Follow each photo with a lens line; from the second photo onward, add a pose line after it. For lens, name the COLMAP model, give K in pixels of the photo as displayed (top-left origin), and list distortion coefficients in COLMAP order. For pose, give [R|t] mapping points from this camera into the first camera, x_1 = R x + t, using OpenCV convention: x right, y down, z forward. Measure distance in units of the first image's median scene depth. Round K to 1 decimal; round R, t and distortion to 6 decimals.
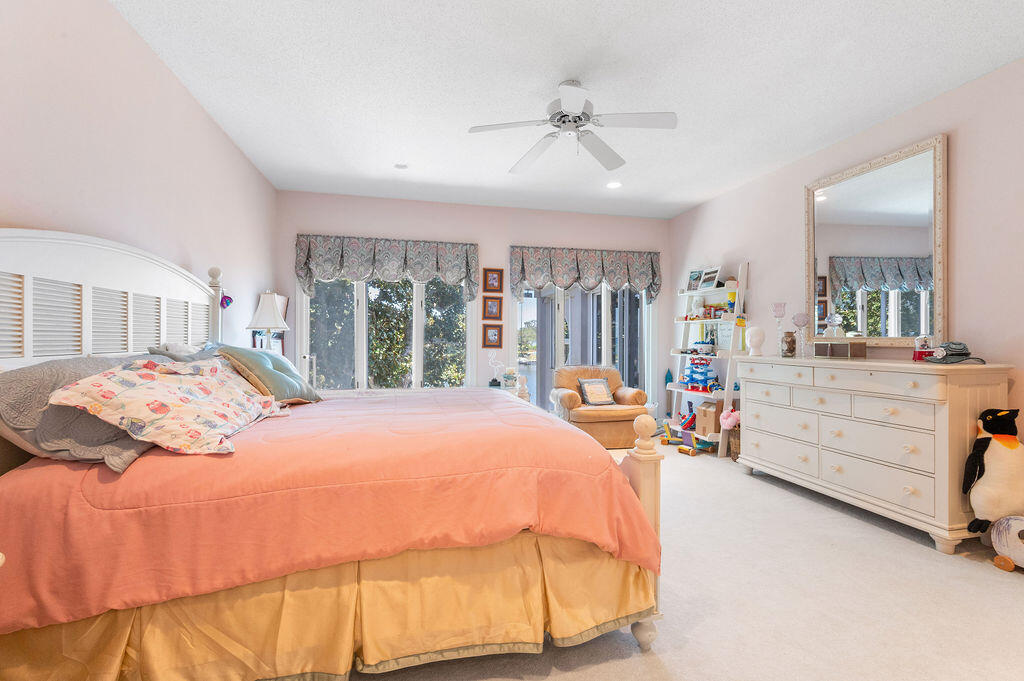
lens RADIAL K [[462.9, 0, 511.2], [0, 462.9, 339.6], [0, 0, 1]] dist [0.000199, 0.000022]
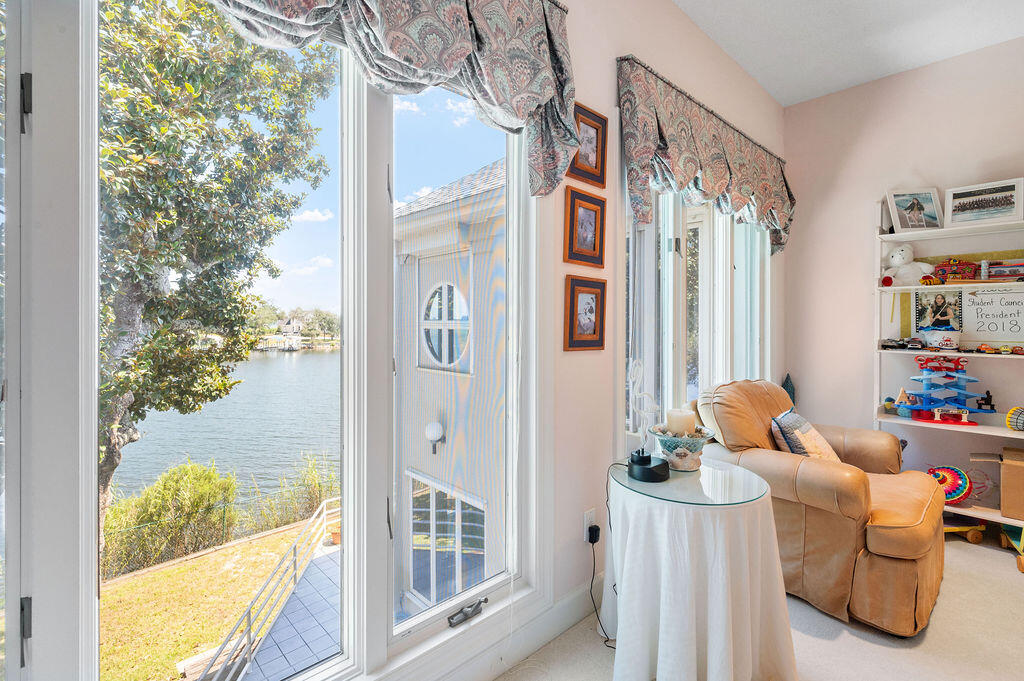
lens RADIAL K [[462.9, 0, 500.8], [0, 462.9, 321.2], [0, 0, 1]] dist [0.000199, 0.000022]
pose [[0.859810, -0.002865, 0.510605, -0.261295], [0.002143, 0.999996, 0.002003, -0.003001], [-0.510609, -0.000628, 0.859813, 0.747727]]
